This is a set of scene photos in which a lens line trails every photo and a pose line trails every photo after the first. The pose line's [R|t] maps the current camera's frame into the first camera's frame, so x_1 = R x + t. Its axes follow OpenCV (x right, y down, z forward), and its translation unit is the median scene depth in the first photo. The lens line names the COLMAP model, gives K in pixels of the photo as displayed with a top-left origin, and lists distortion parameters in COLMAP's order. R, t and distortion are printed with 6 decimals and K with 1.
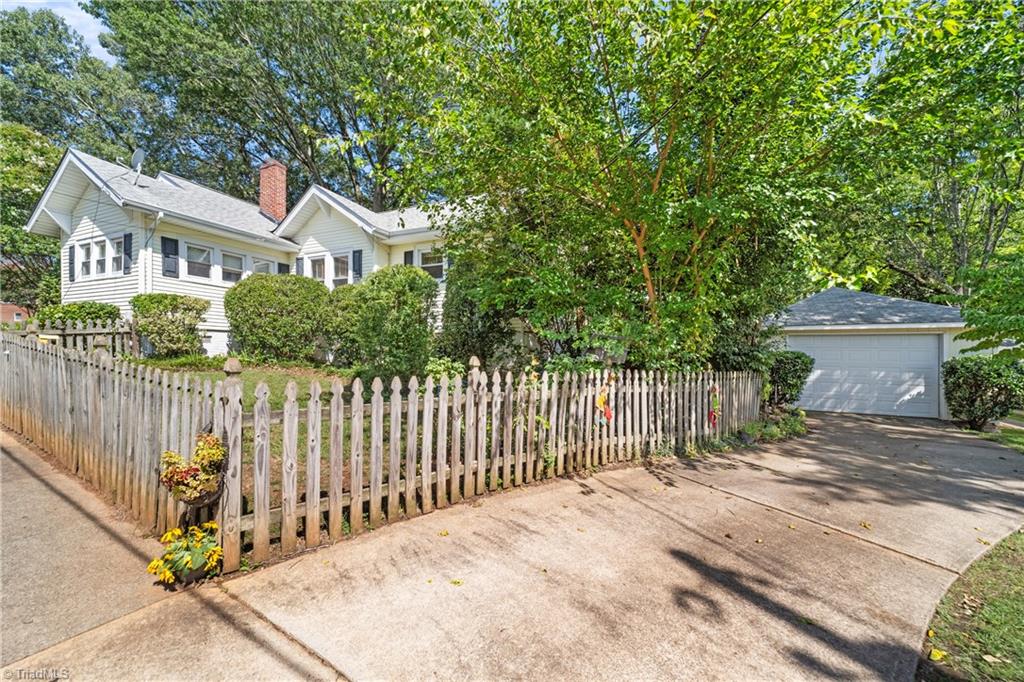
lens RADIAL K [[389.7, 0, 507.7], [0, 389.7, 351.2], [0, 0, 1]] dist [0.007618, 0.000260]
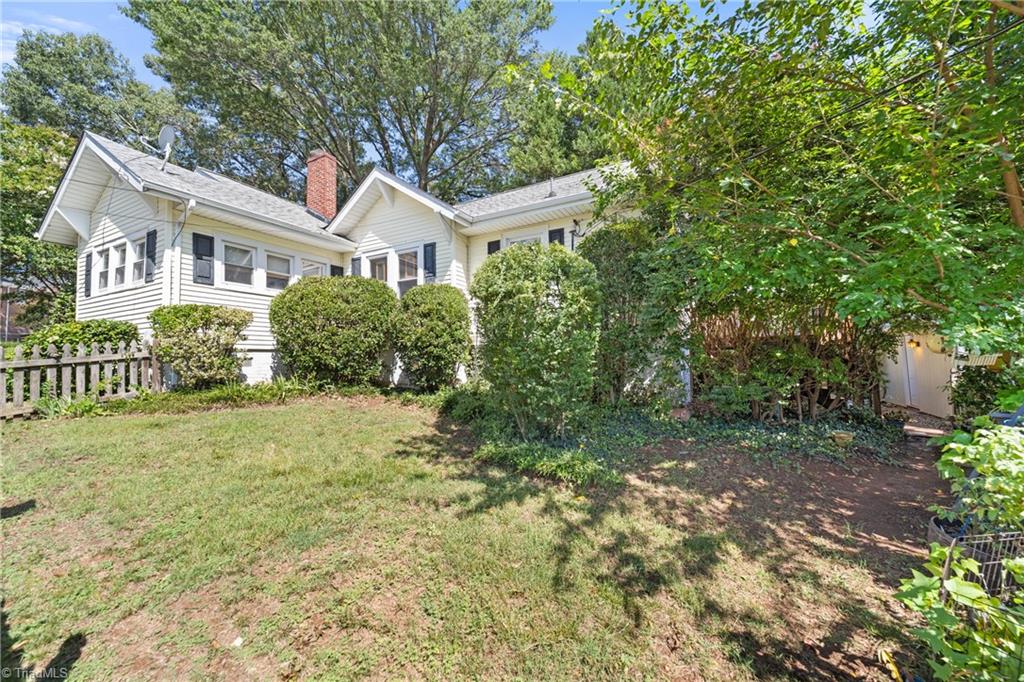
lens RADIAL K [[389.7, 0, 516.3], [0, 389.7, 331.4], [0, 0, 1]] dist [0.007618, 0.000260]
pose [[0.998254, -0.039391, -0.044025, -0.196920], [0.036278, 0.996928, -0.069416, -0.018204], [0.046624, 0.067698, 0.996616, 0.245278]]
